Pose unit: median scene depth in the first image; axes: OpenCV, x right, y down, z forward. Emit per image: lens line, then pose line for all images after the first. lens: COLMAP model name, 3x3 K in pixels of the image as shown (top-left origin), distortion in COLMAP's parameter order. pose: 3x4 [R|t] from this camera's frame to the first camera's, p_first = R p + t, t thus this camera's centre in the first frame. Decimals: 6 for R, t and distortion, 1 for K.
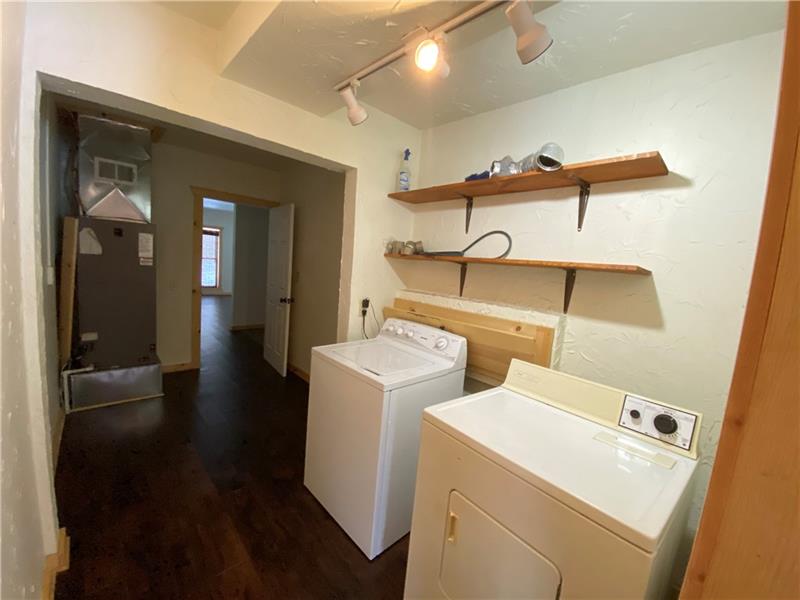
lens RADIAL K [[321.4, 0, 396.2], [0, 321.4, 298.1], [0, 0, 1]] dist [0.012939, -0.017201]
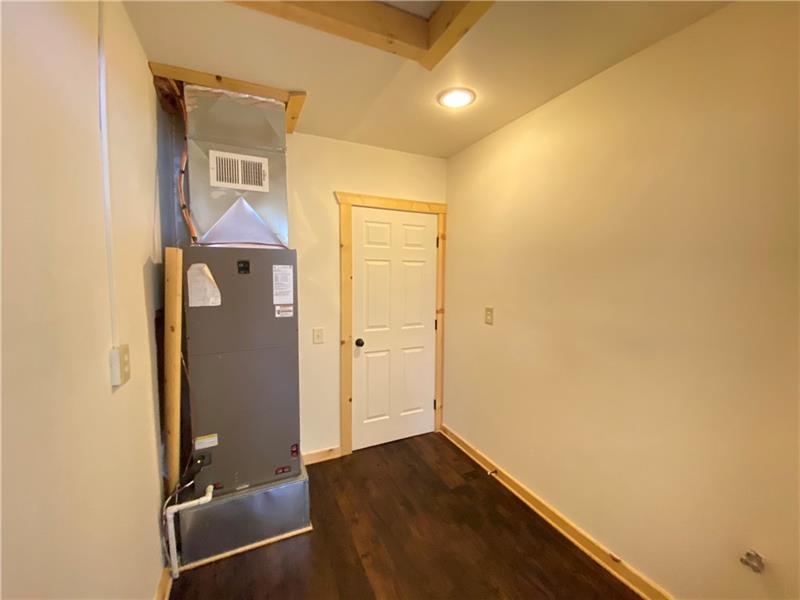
lens RADIAL K [[321.4, 0, 396.2], [0, 321.4, 298.1], [0, 0, 1]] dist [0.012939, -0.017201]
pose [[0.947774, -0.055358, -0.314102, -0.407262], [0.039091, 0.997559, -0.057856, -0.100027], [0.316538, 0.042556, 0.947625, 0.520602]]
